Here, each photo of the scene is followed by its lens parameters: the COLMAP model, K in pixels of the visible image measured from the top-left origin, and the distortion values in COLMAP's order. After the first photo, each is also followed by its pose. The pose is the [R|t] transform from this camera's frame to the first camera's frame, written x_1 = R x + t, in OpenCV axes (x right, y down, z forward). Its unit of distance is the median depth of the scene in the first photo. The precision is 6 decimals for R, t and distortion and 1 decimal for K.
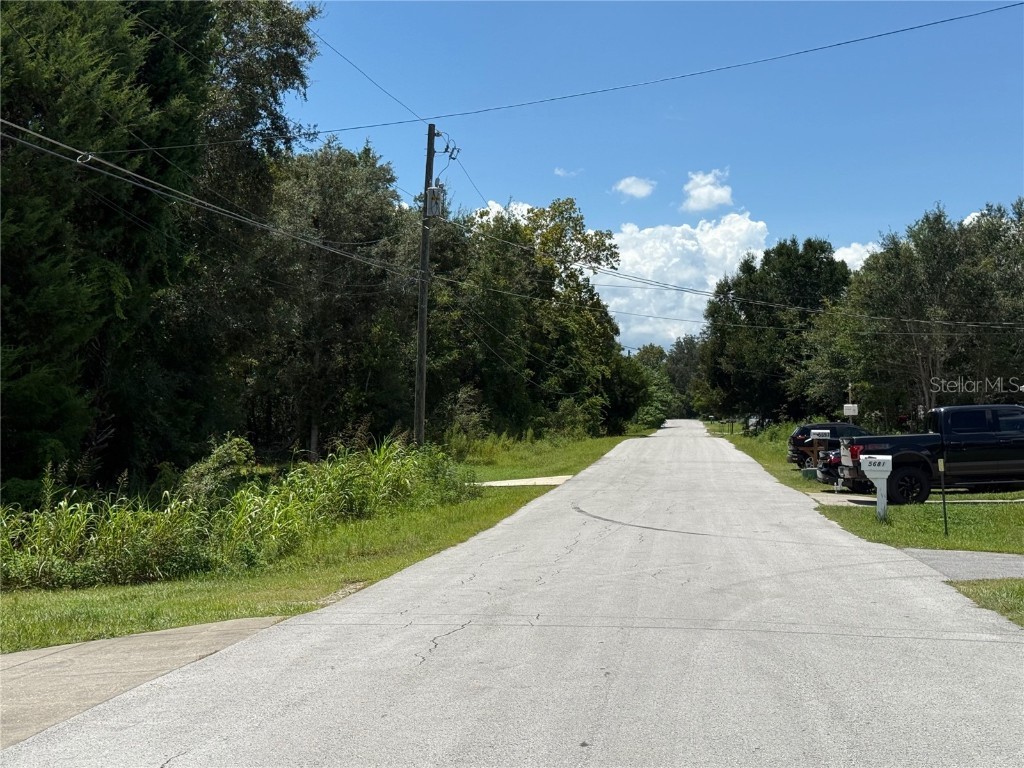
lens RADIAL K [[1492.7, 0, 512.0], [0, 1492.7, 384.0], [0, 0, 1]] dist [0.278900, -0.000145]
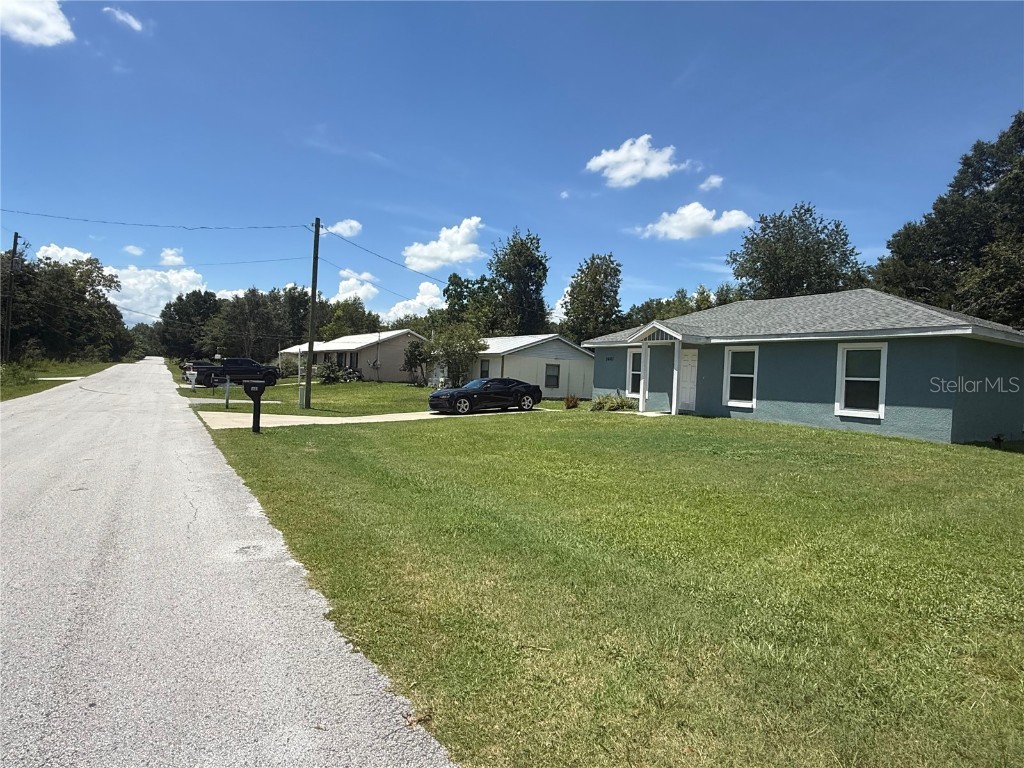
lens RADIAL K [[562.5, 0, 512.0], [0, 562.5, 384.0], [0, 0, 1]] dist [-0.001201, -0.000279]
pose [[0.781662, 0.024063, 0.623238, 0.005915], [-0.061269, 0.997385, 0.038334, -0.004229], [-0.620686, -0.068149, 0.781092, -0.104476]]
